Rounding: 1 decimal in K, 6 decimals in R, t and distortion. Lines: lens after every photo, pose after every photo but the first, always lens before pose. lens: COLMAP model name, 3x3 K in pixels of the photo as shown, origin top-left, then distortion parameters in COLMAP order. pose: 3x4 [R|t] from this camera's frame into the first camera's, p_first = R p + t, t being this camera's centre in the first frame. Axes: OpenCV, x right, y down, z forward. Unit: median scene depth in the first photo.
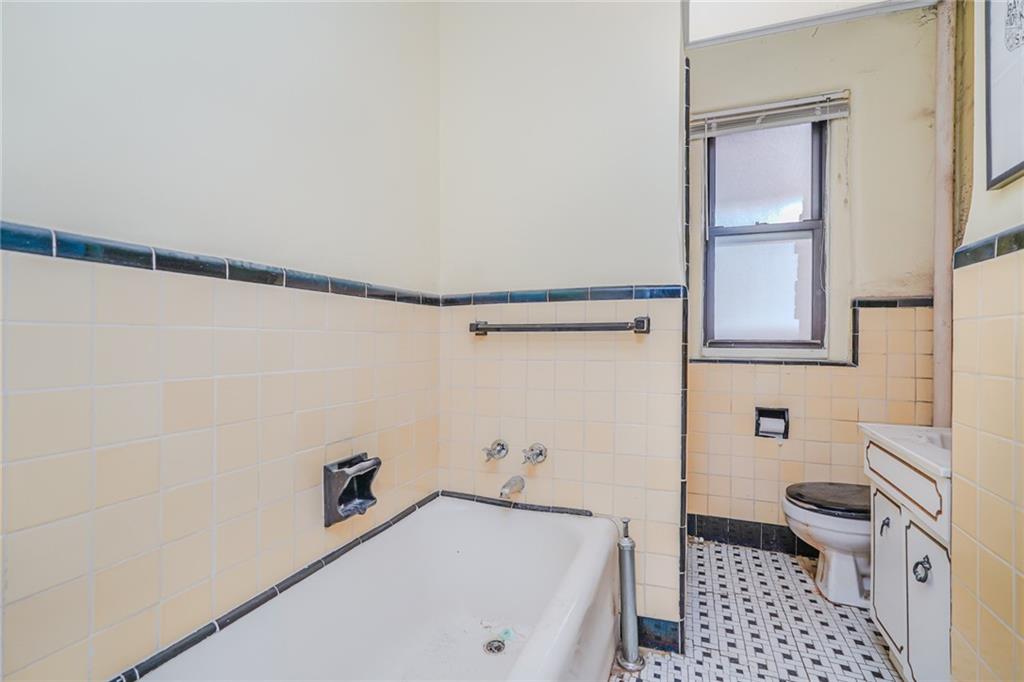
lens RADIAL K [[461.9, 0, 507.1], [0, 461.9, 338.3], [0, 0, 1]] dist [-0.009509, 0.000141]
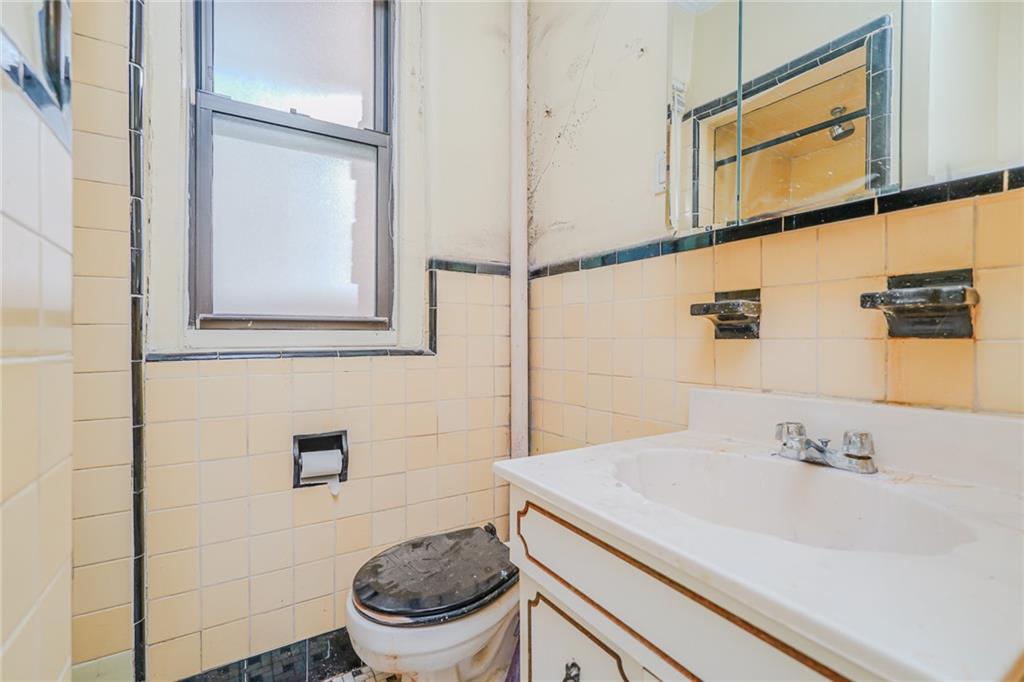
lens RADIAL K [[461.9, 0, 507.1], [0, 461.9, 338.3], [0, 0, 1]] dist [-0.009509, 0.000141]
pose [[0.579686, -0.012240, 0.814748, 0.244755], [-0.000190, 0.999885, 0.015157, 0.024458], [-0.814840, -0.008942, 0.579617, 0.482423]]
